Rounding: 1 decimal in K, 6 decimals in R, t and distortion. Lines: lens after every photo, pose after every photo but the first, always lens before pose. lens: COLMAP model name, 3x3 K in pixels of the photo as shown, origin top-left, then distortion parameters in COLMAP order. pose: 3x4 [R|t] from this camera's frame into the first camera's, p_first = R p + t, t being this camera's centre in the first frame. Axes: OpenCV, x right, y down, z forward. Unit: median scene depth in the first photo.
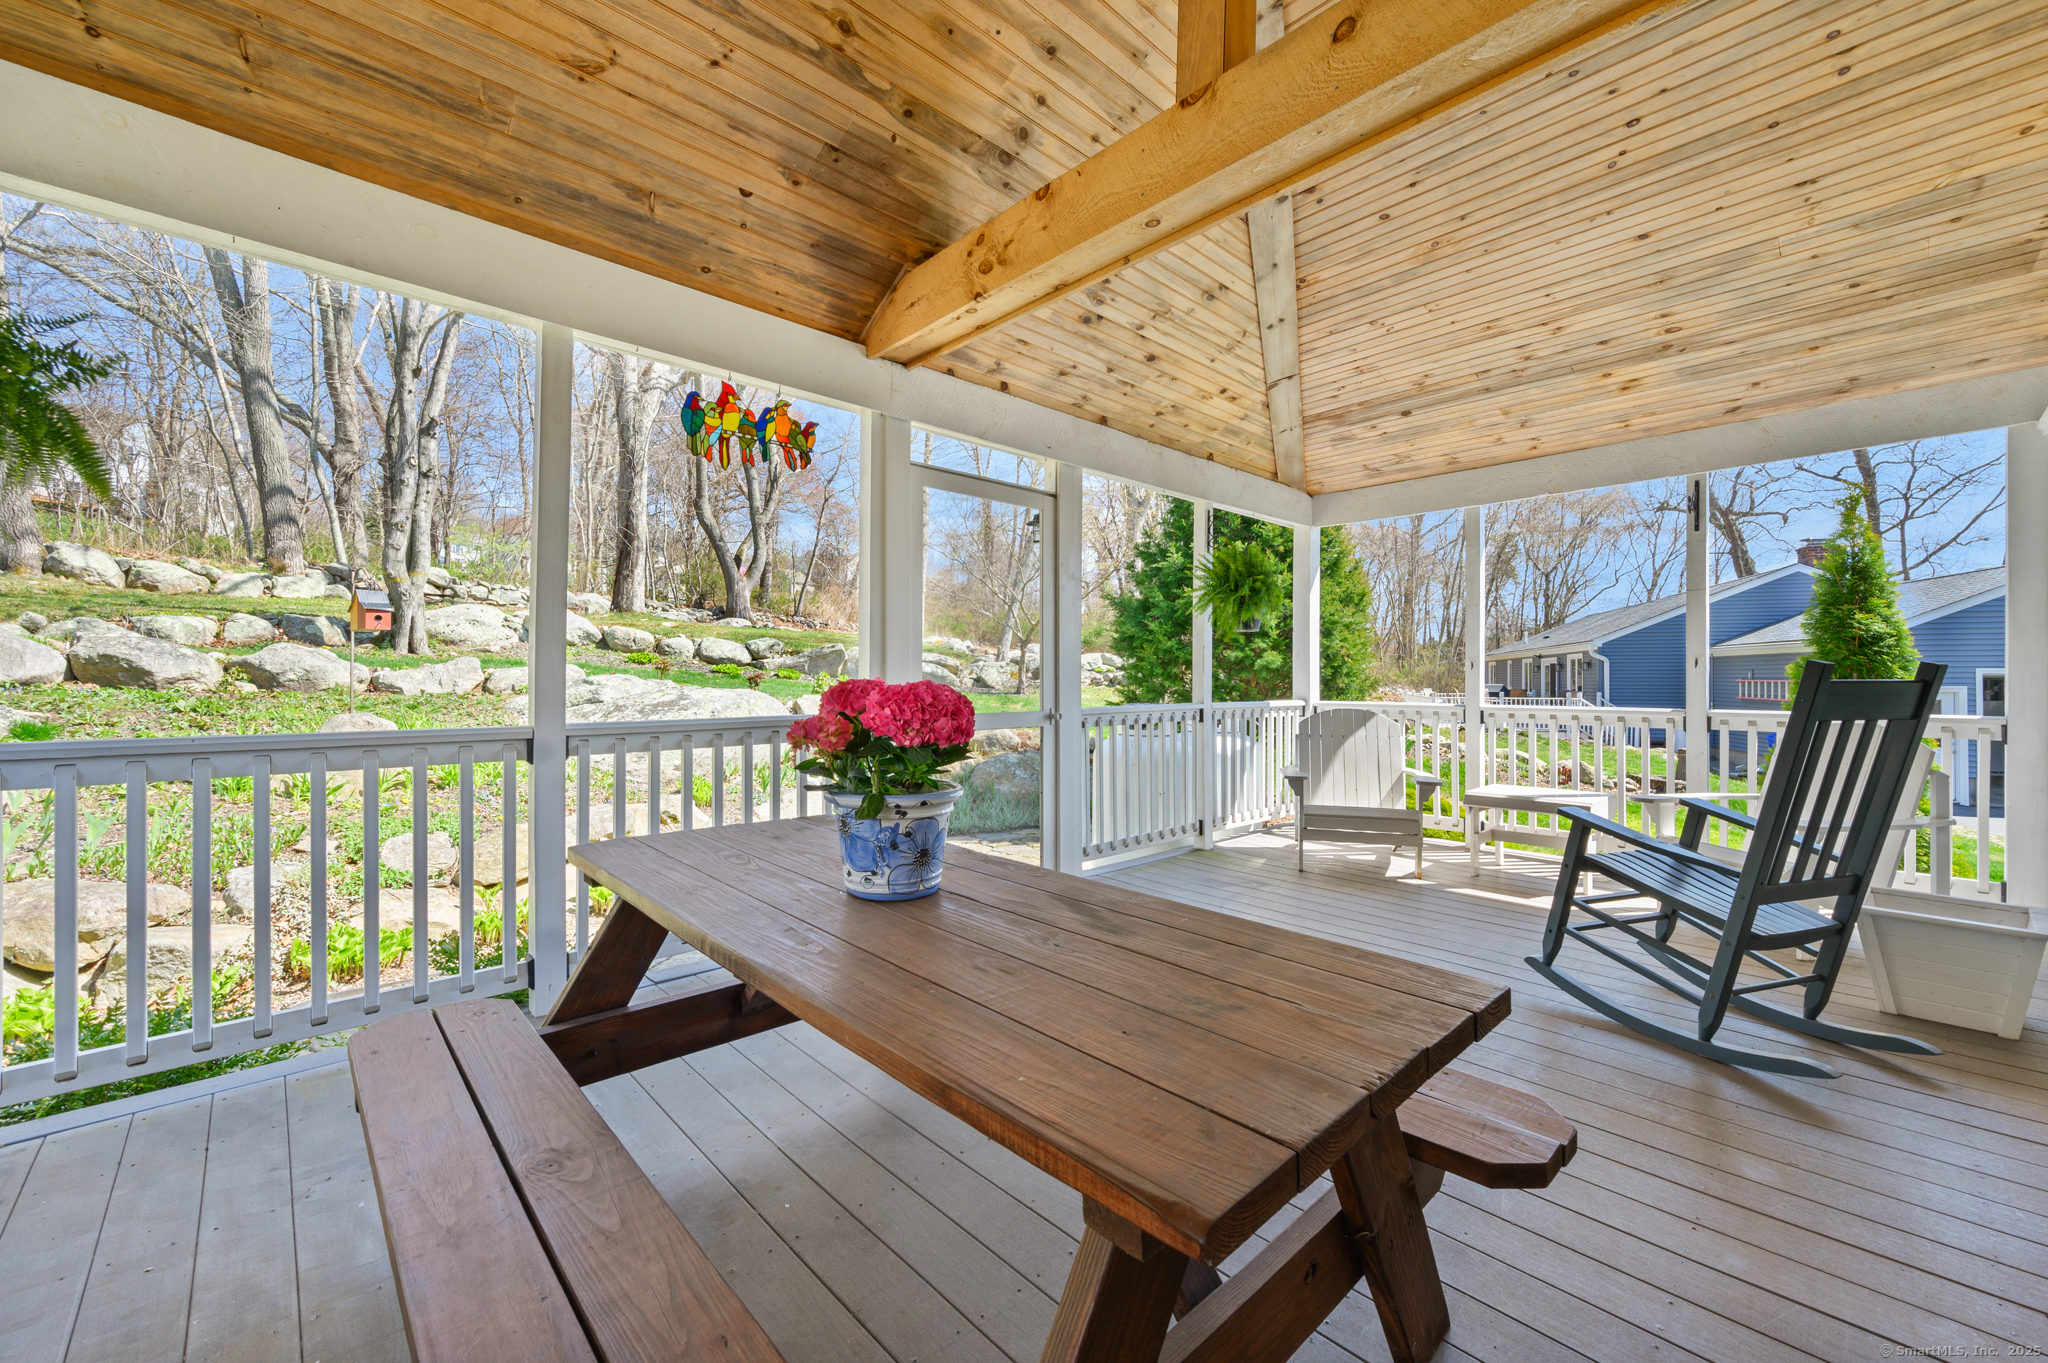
lens RADIAL K [[818.0, 0, 1024.0], [0, 818.0, 681.5], [0, 0, 1]] dist [0.000680, 0.000093]
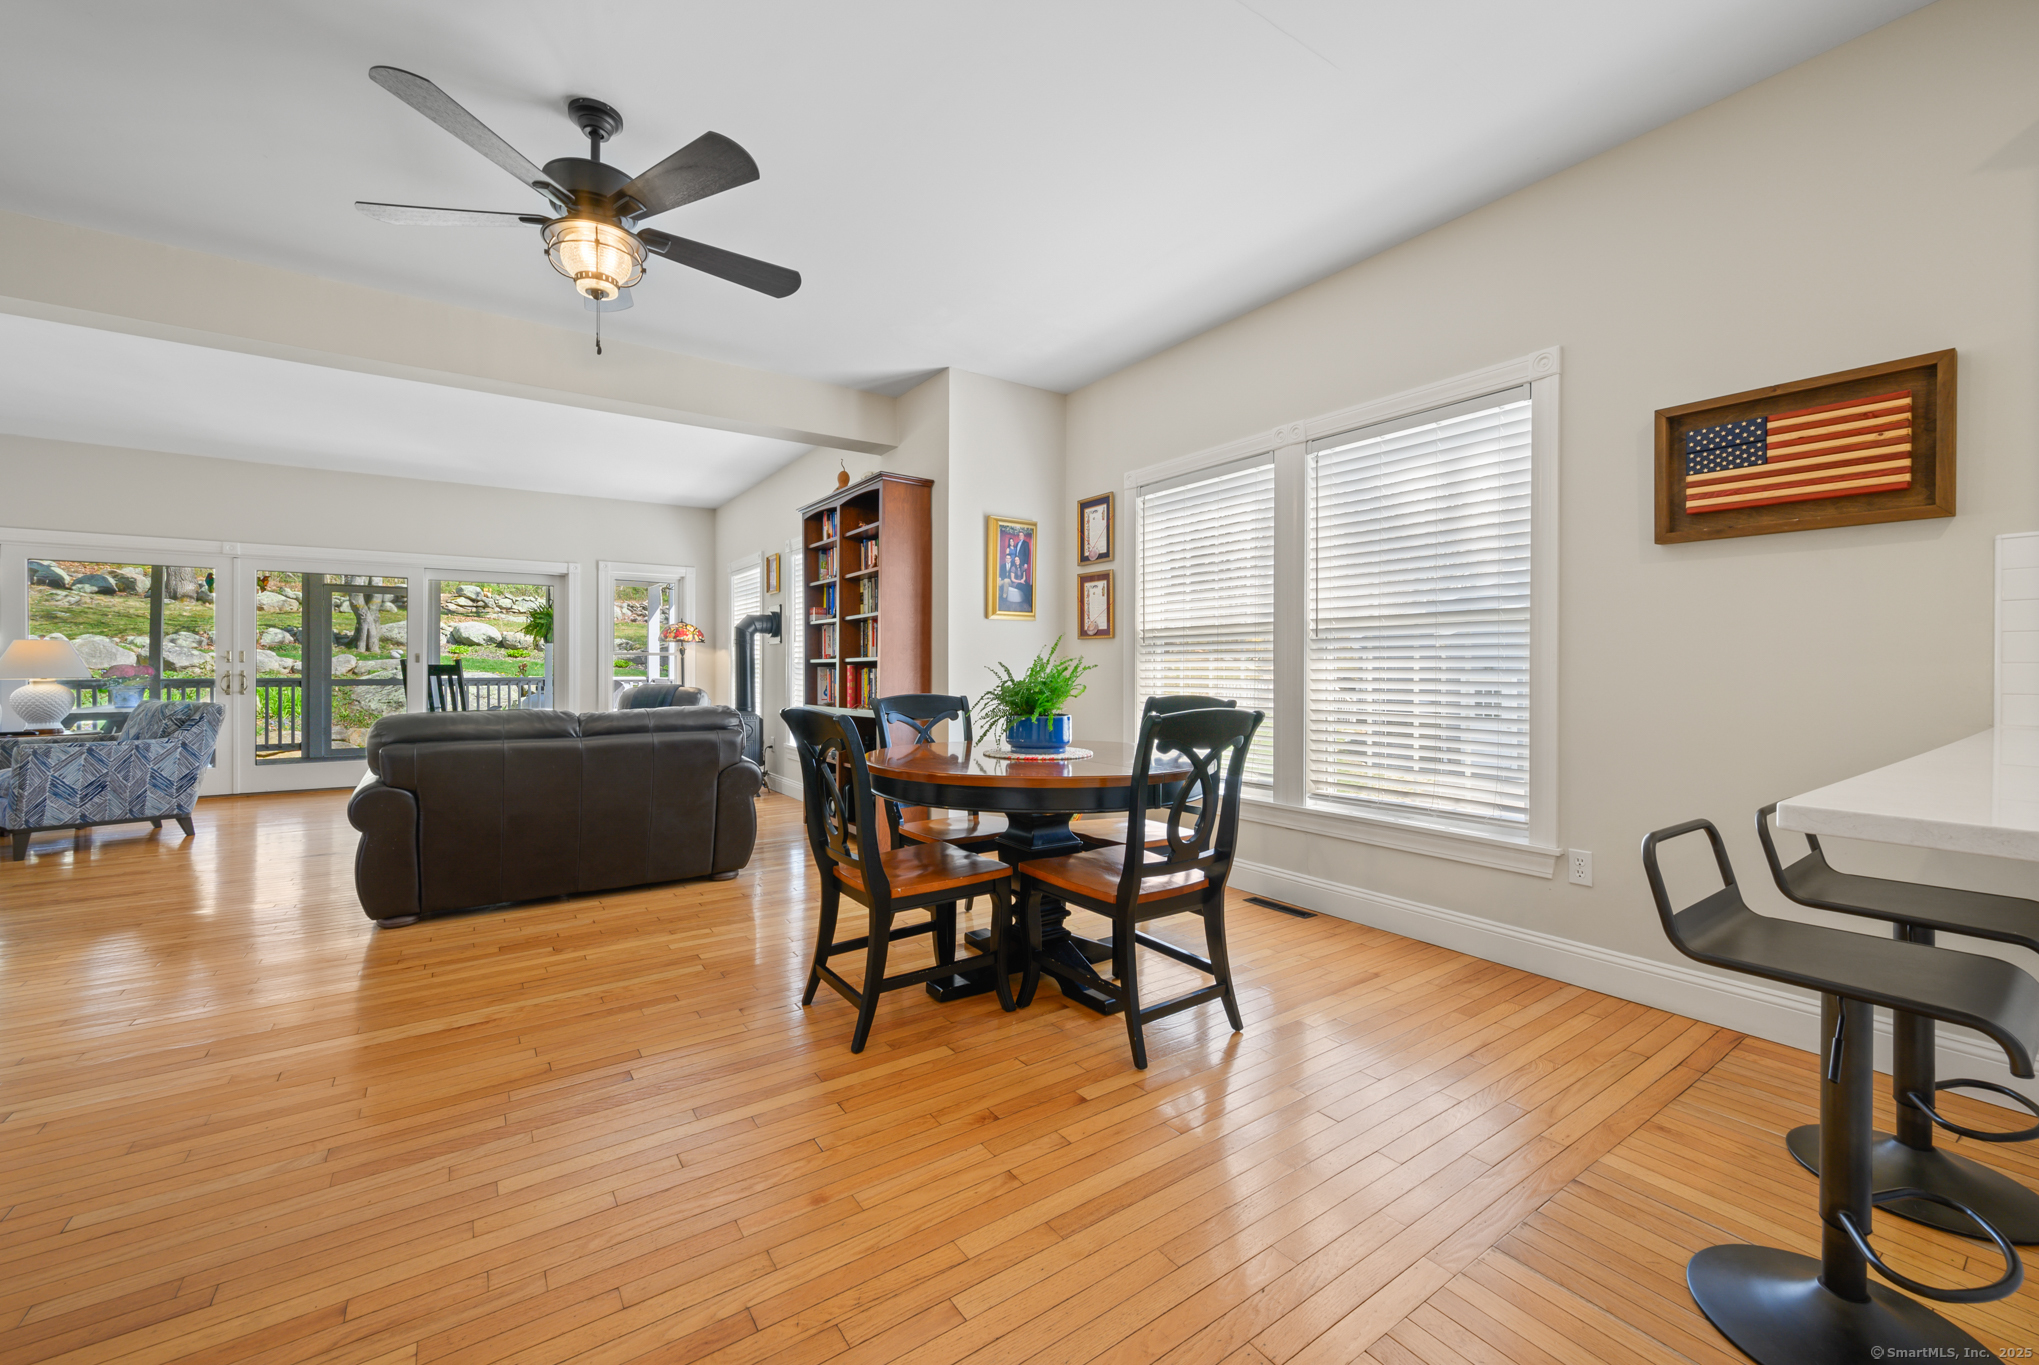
lens RADIAL K [[809.7, 0, 1023.6], [0, 809.7, 667.2], [0, 0, 1]] dist [-0.000700, -0.000104]
pose [[0.988823, -0.001087, -0.149090, 0.783004], [0.000437, 0.999990, -0.004391, 0.005291], [0.149093, 0.004277, 0.988814, -0.396574]]
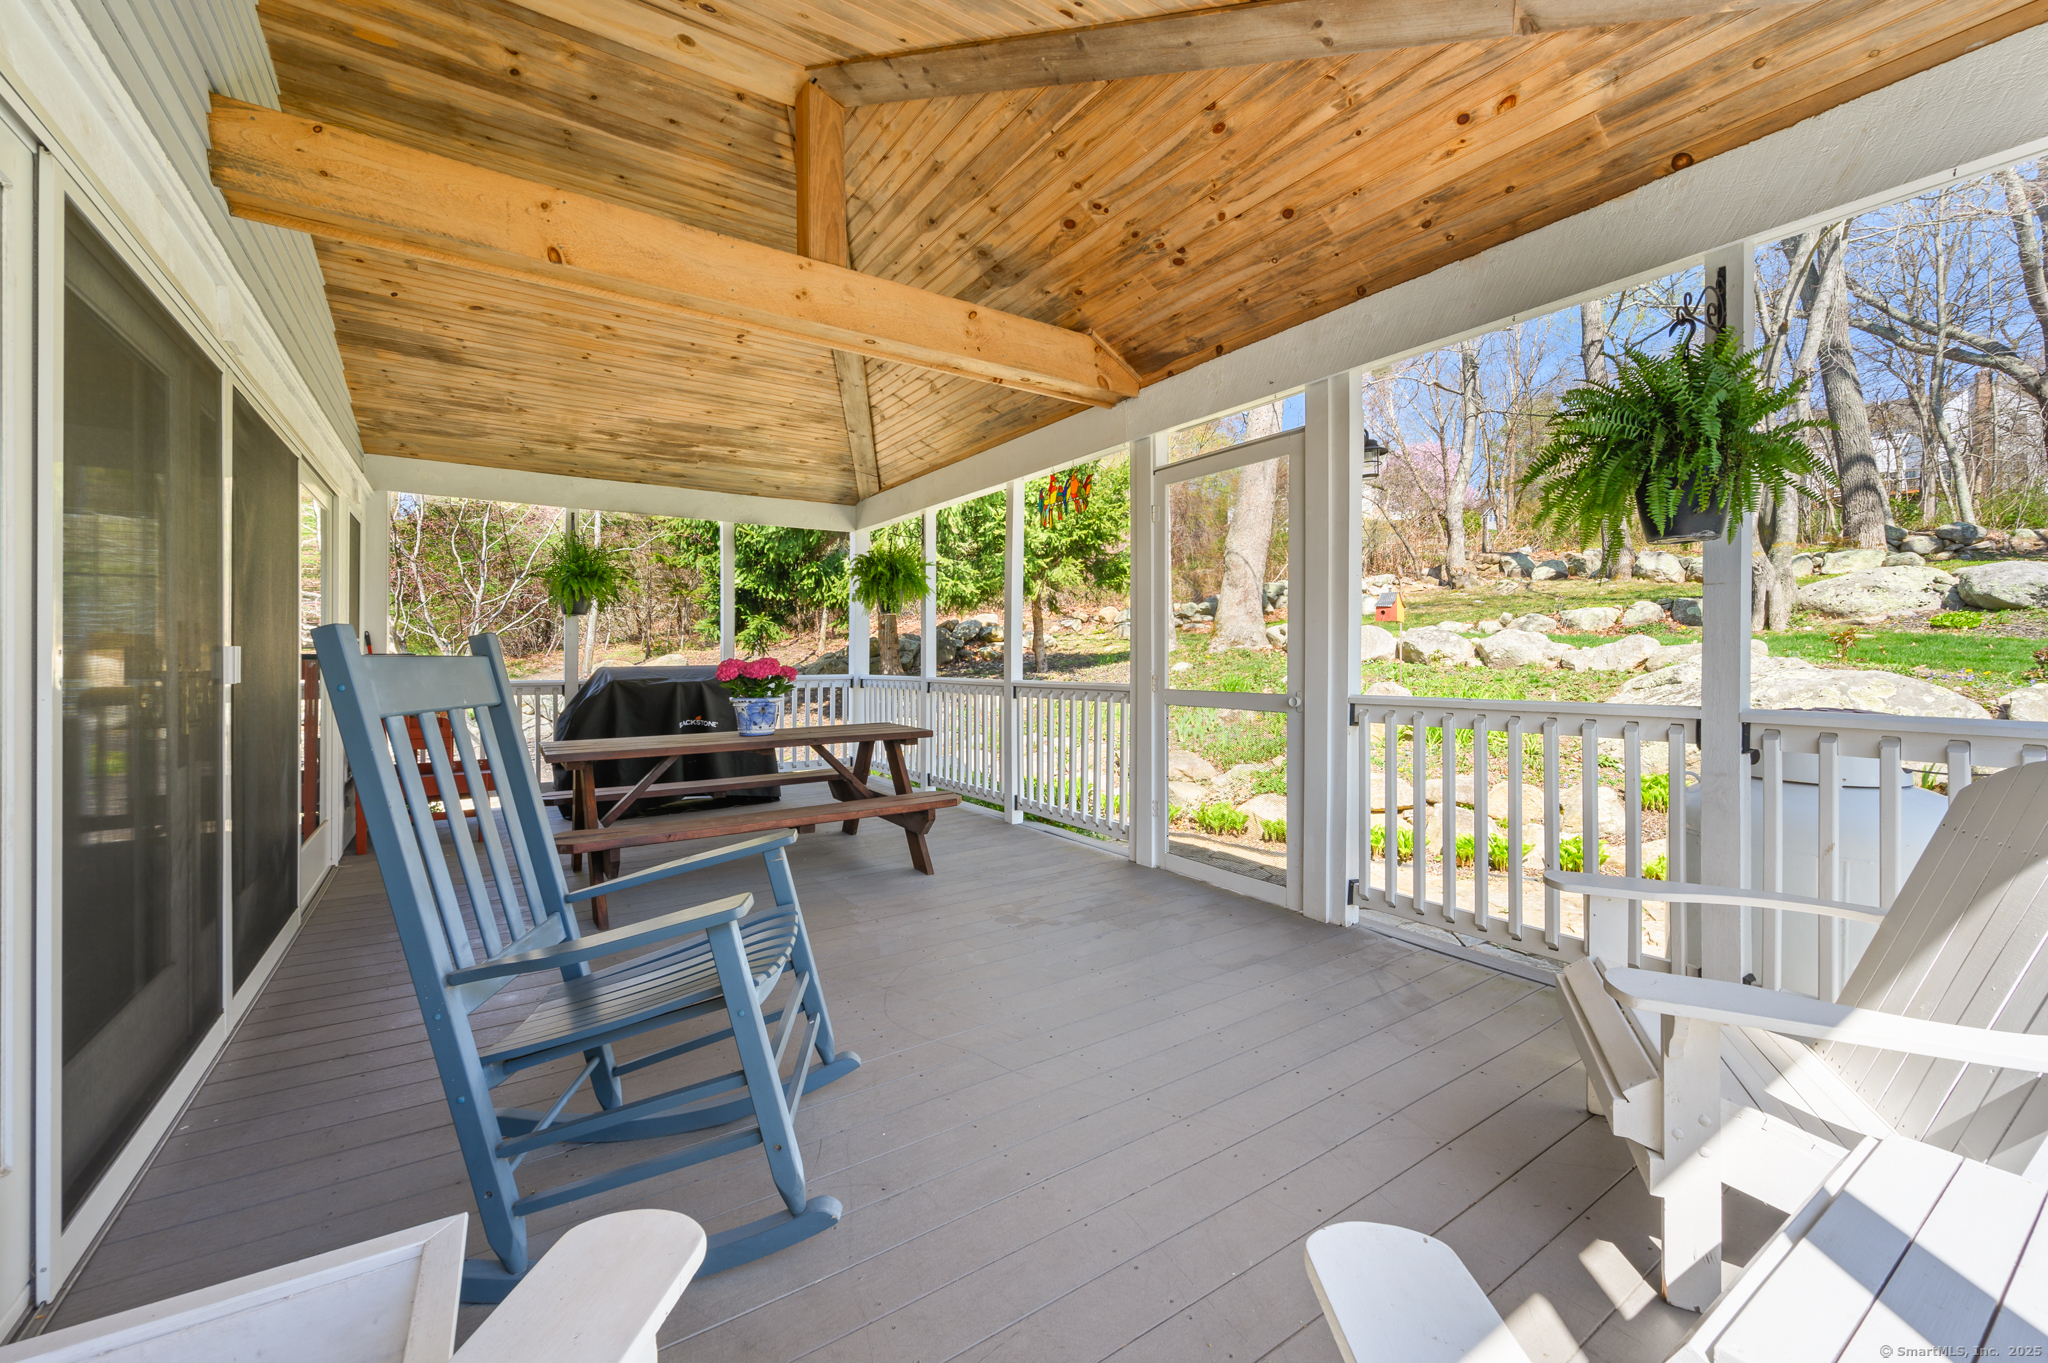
lens RADIAL K [[813.3, 0, 1028.1], [0, 813.3, 666.1], [0, 0, 1]] dist [-0.000700, -0.000104]
pose [[-0.161784, 0.008965, -0.986785, 0.318551], [-0.001740, 0.999955, 0.009370, 0.000194], [0.986825, 0.003233, -0.161761, 0.312398]]
